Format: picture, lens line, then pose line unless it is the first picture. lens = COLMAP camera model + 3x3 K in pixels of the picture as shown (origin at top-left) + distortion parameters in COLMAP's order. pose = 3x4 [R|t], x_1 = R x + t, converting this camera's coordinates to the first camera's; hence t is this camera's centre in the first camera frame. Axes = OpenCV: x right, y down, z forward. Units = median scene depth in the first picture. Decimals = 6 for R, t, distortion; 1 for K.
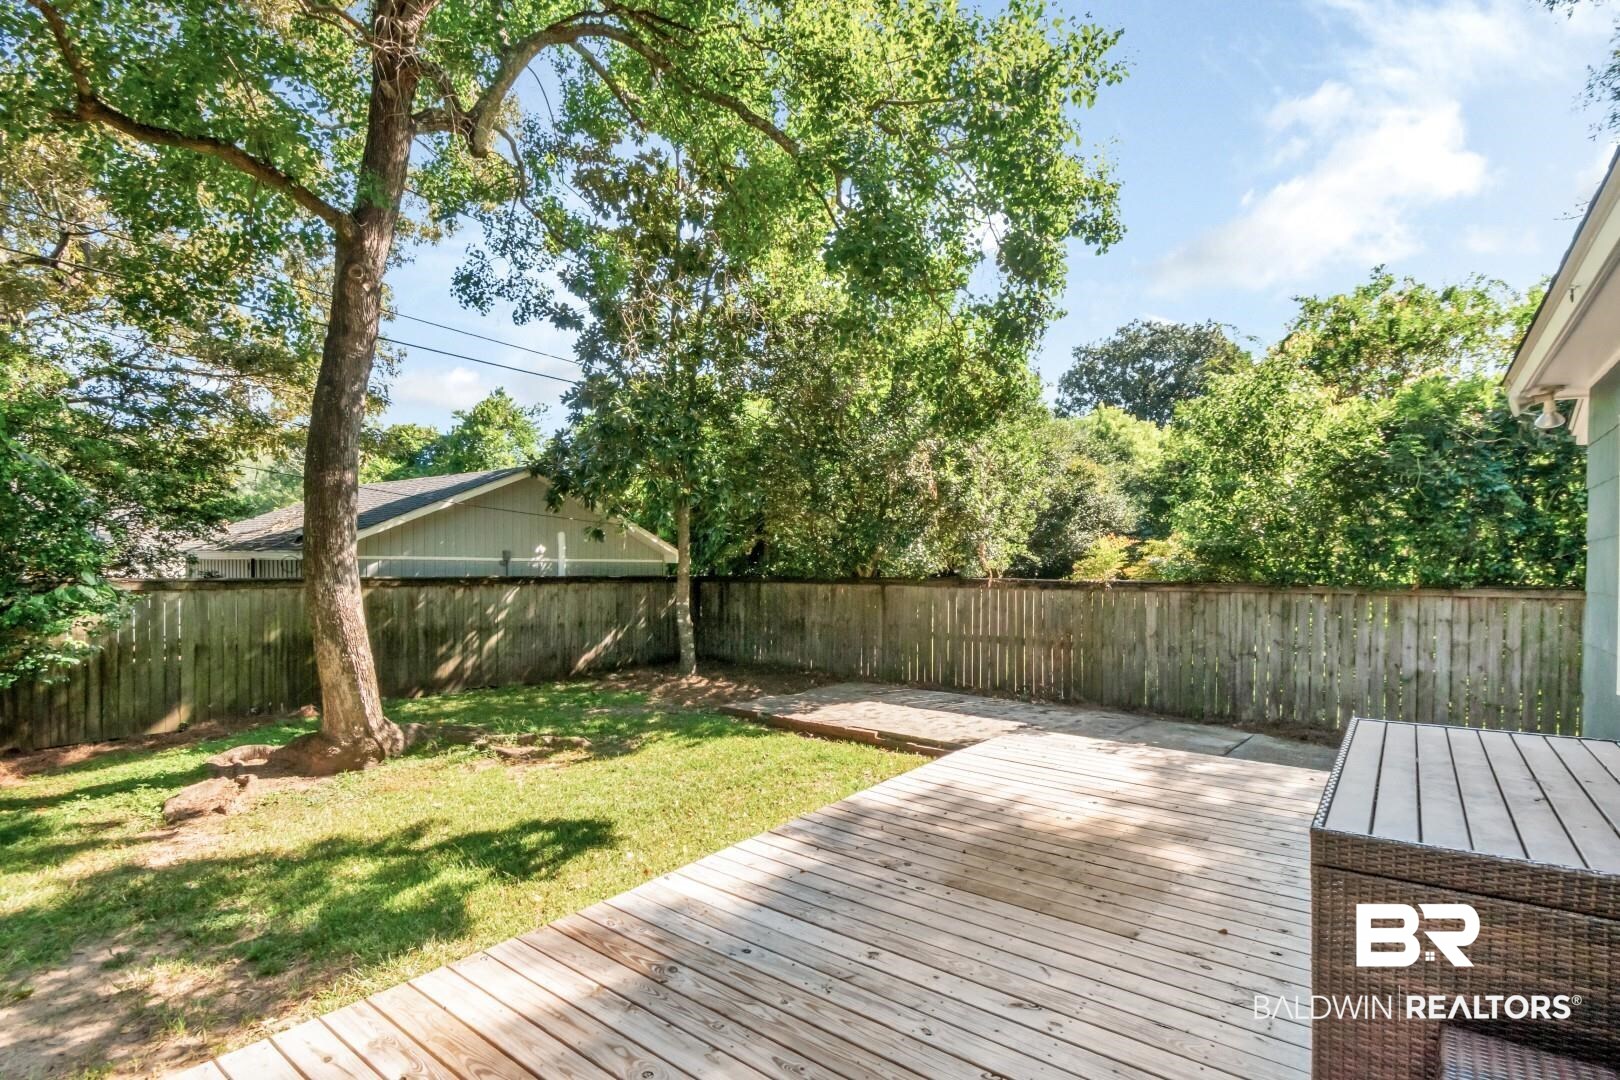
lens RADIAL K [[781.5, 0, 813.1], [0, 781.5, 549.1], [0, 0, 1]] dist [0.015703, -0.001329]
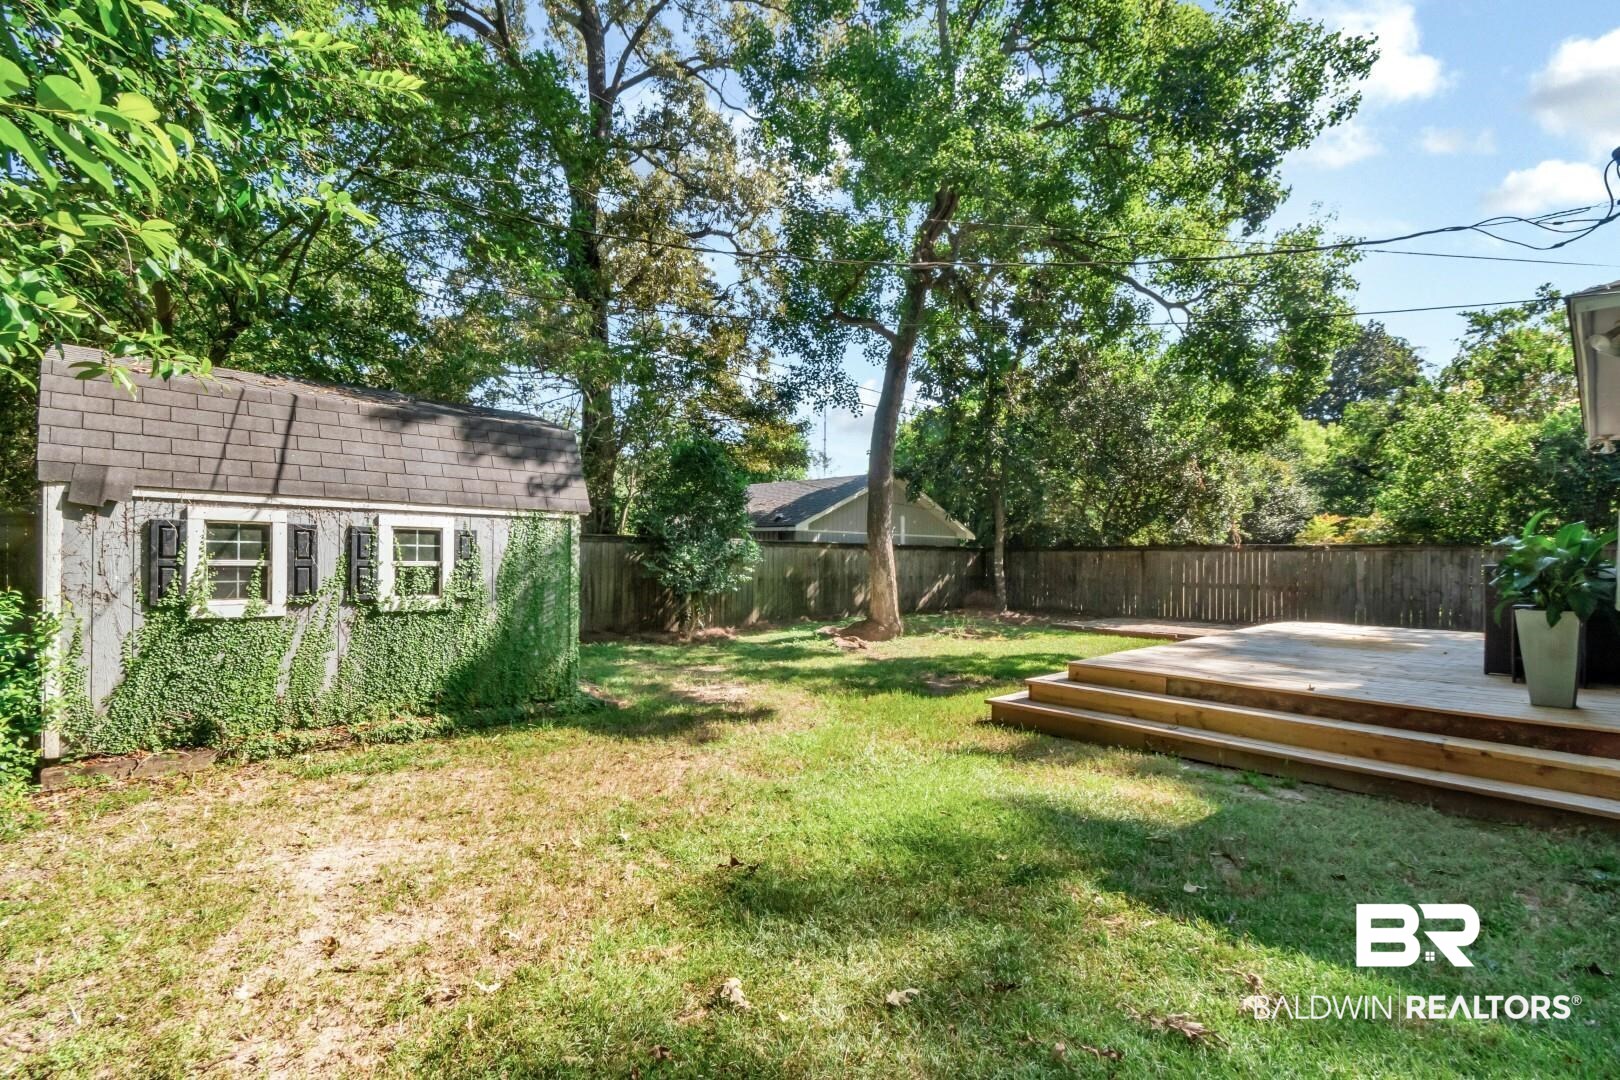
lens RADIAL K [[731.6, 0, 802.9], [0, 731.6, 540.3], [0, 0, 1]] dist [-0.002815, -0.001239]
pose [[0.982951, 0.001818, -0.183860, -0.335482], [-0.002210, 0.999996, -0.001928, 0.036972], [0.183855, 0.002302, 0.982951, -0.526782]]
